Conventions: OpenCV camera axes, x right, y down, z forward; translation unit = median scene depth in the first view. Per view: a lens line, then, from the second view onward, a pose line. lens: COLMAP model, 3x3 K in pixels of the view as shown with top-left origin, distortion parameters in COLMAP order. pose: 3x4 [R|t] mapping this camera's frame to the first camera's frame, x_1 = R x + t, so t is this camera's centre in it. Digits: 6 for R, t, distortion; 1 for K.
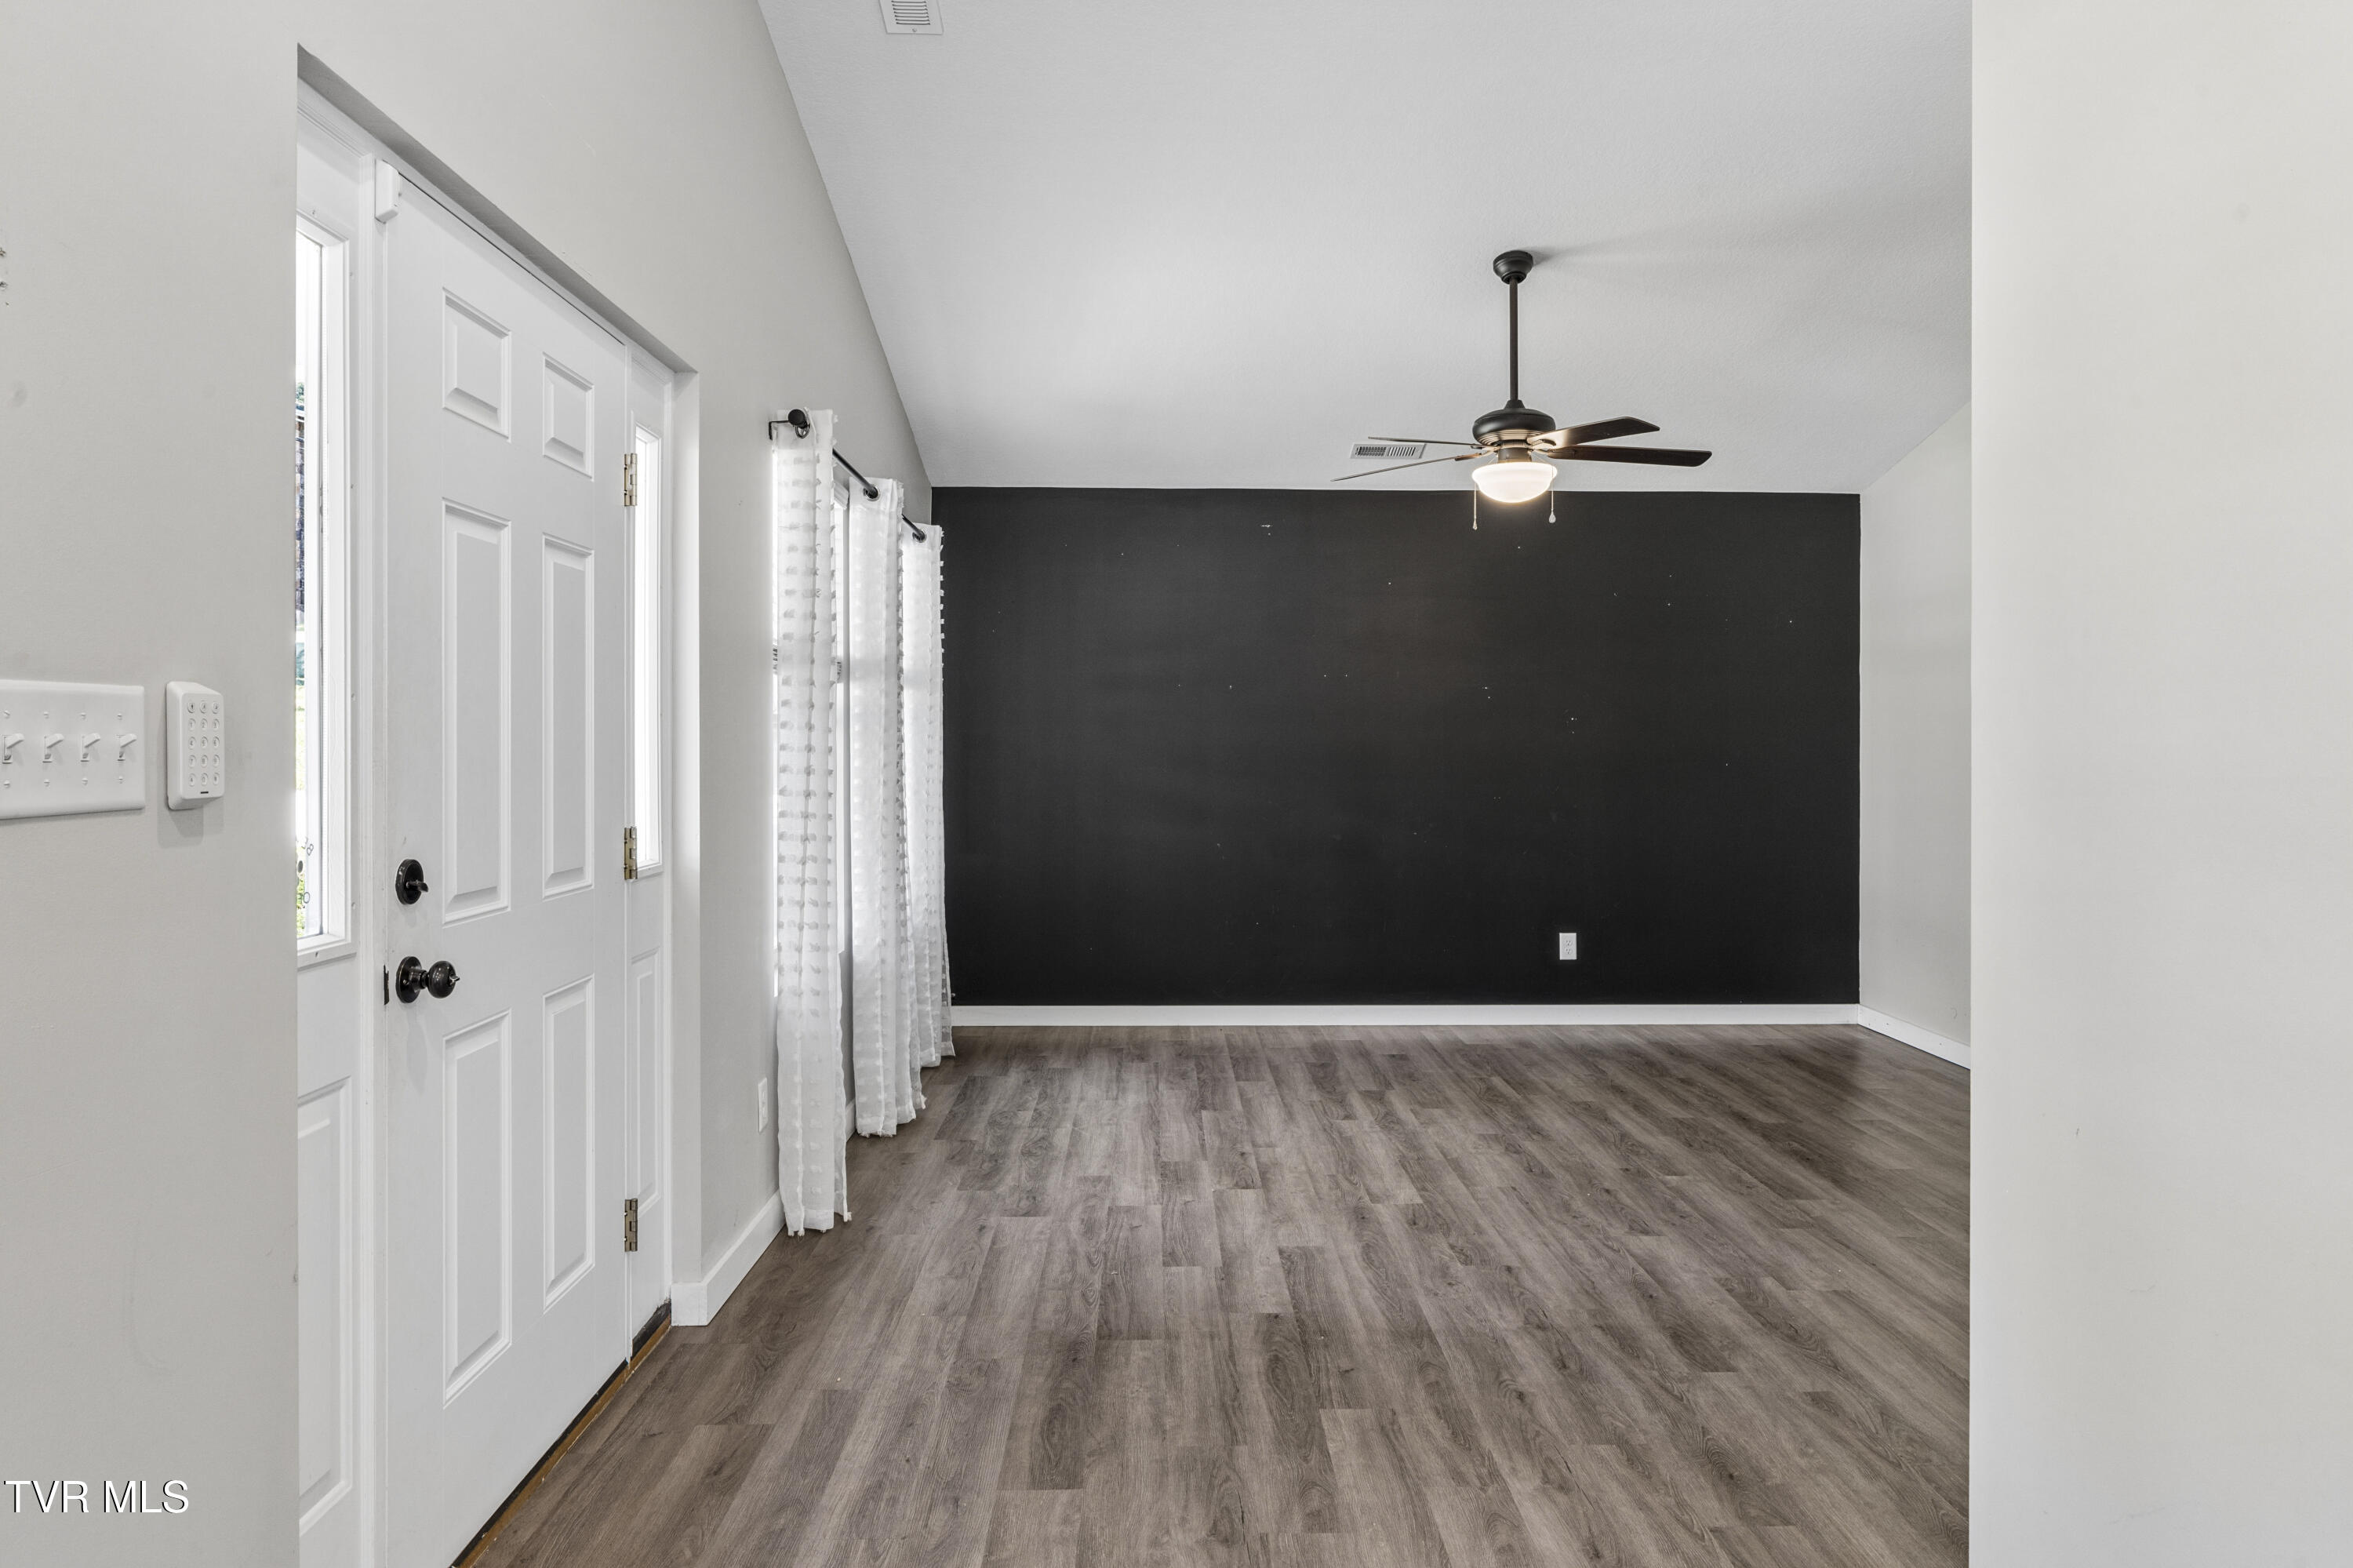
lens RADIAL K [[1449.7, 0, 1179.8], [0, 1449.7, 762.1], [0, 0, 1]] dist [0.001029, 0.000465]
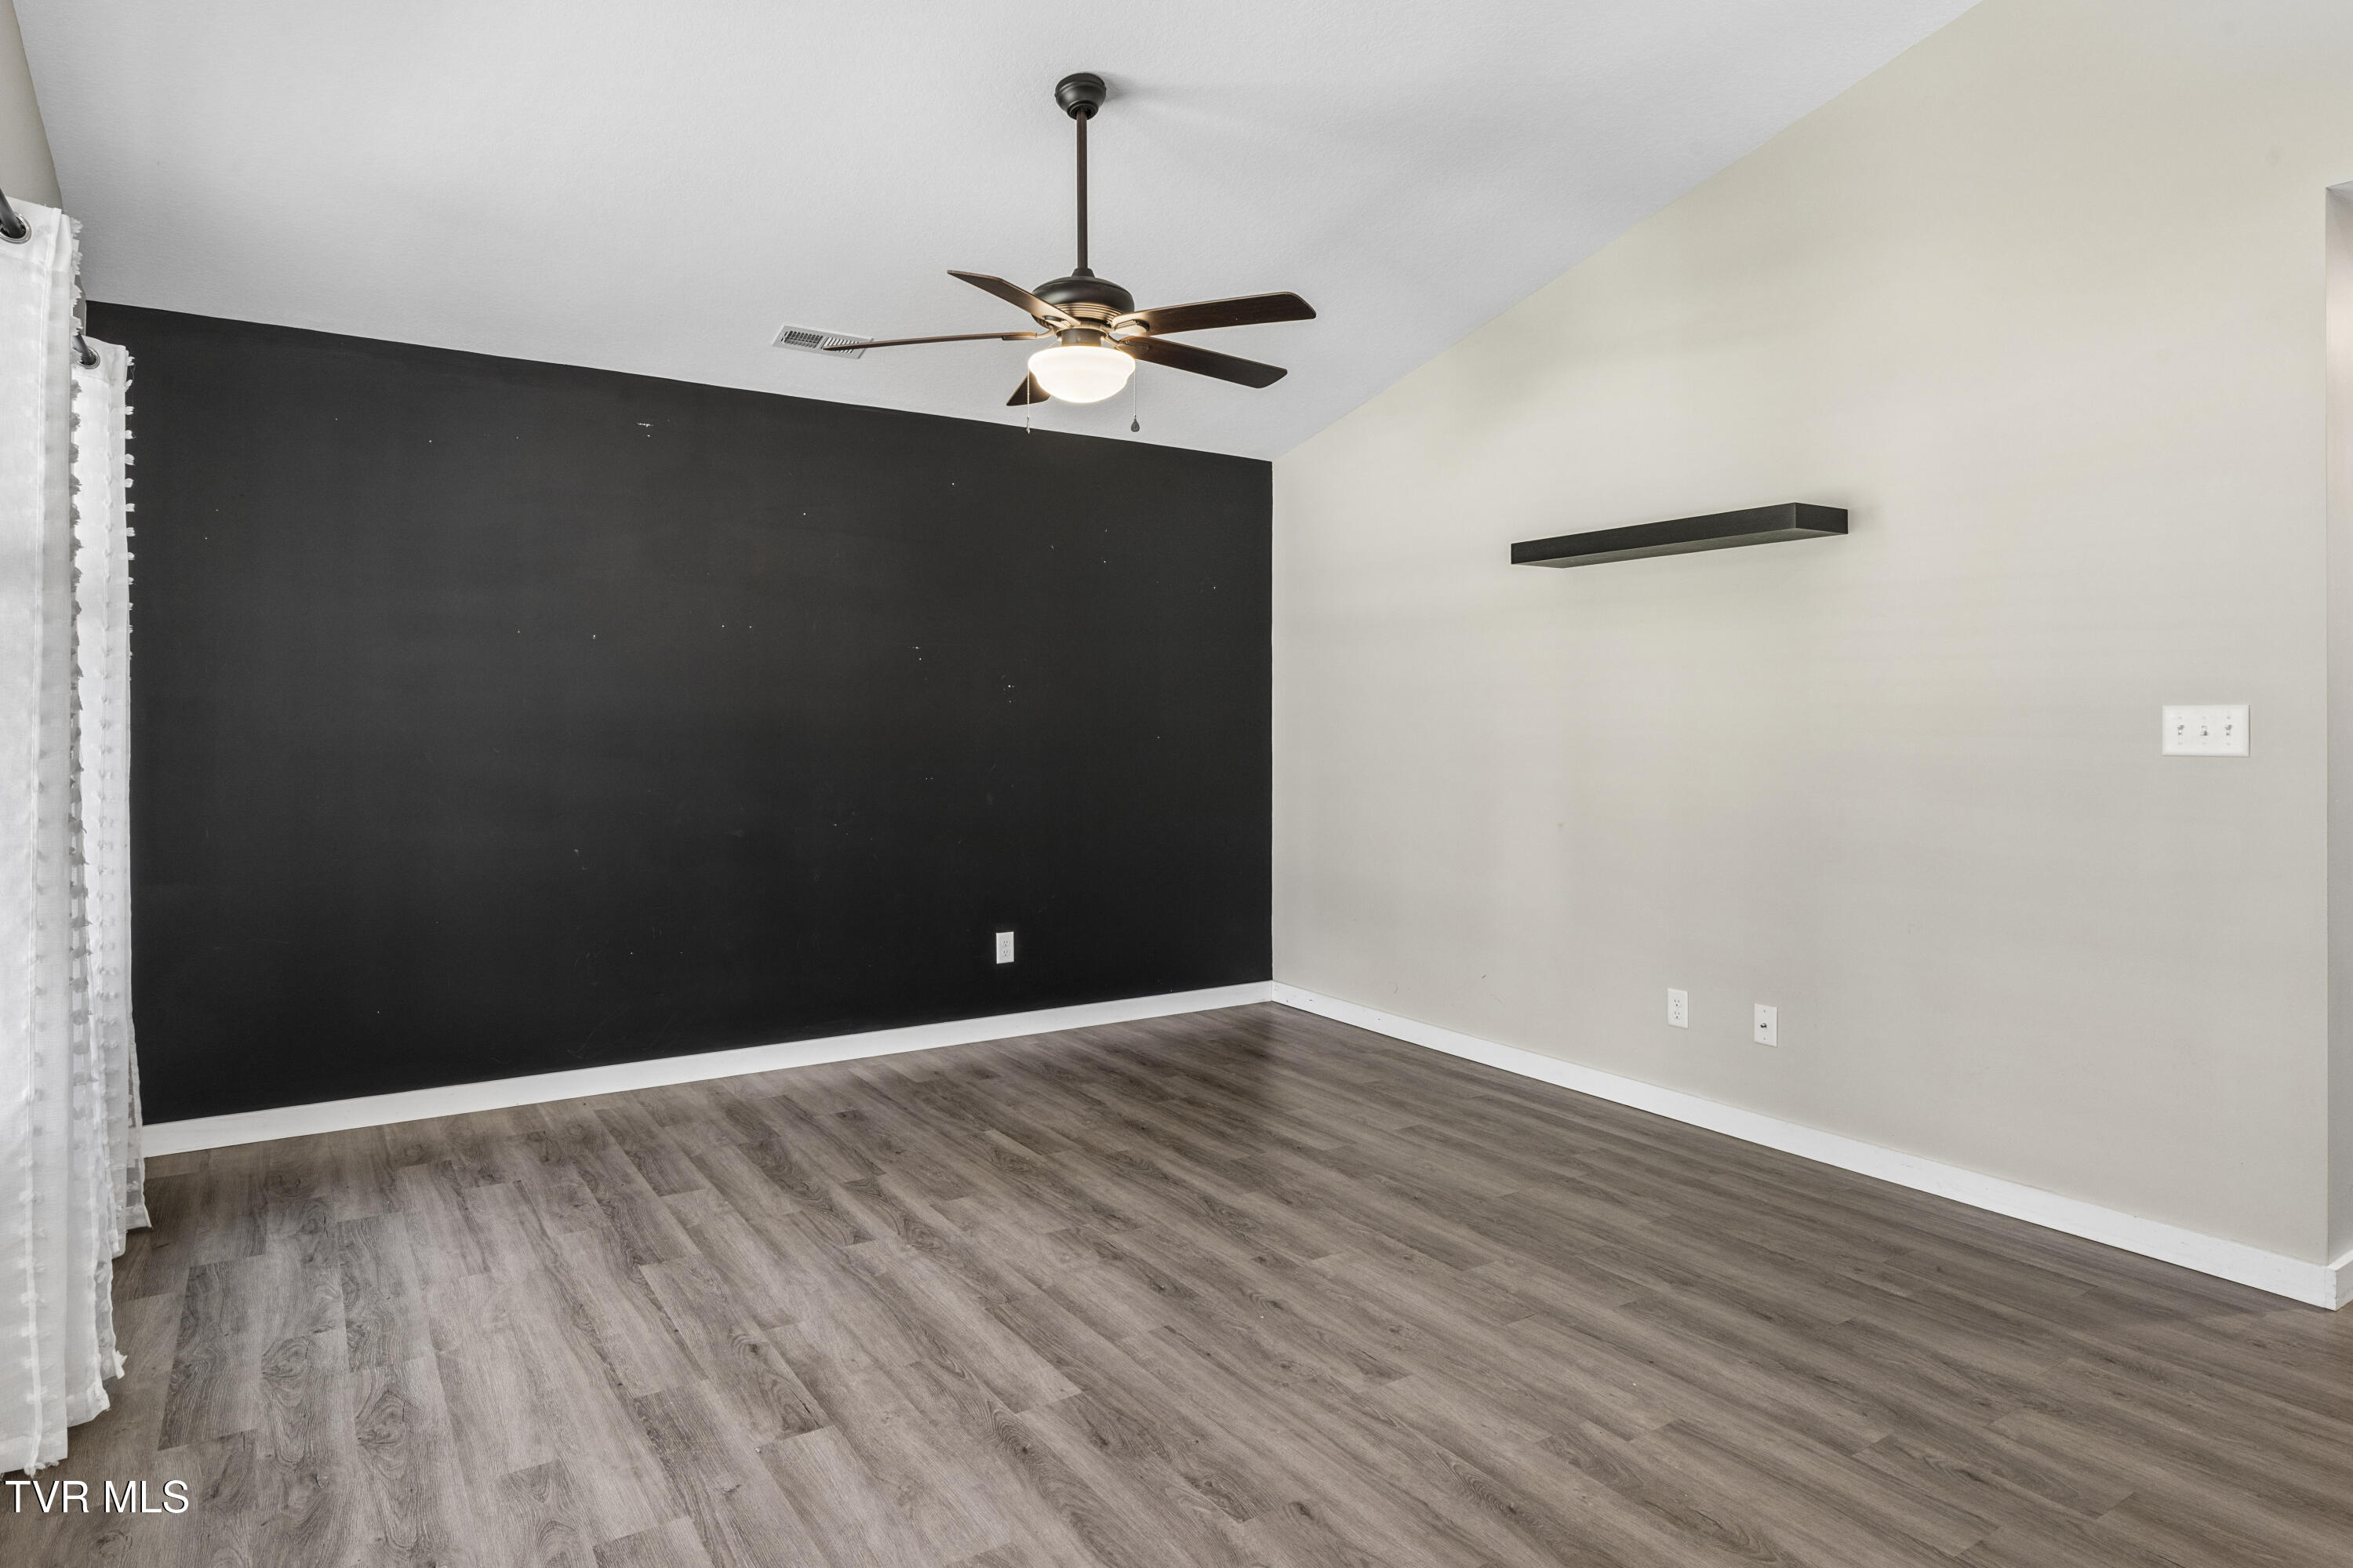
lens RADIAL K [[1323.0, 0, 1115.1], [0, 1323.0, 721.9], [0, 0, 1]] dist [-0.005949, 0.004198]
pose [[0.856419, -0.000582, 0.516281, -0.116297], [0.003879, 0.999978, -0.005308, -0.005093], [-0.516267, 0.006548, 0.856403, 0.388551]]
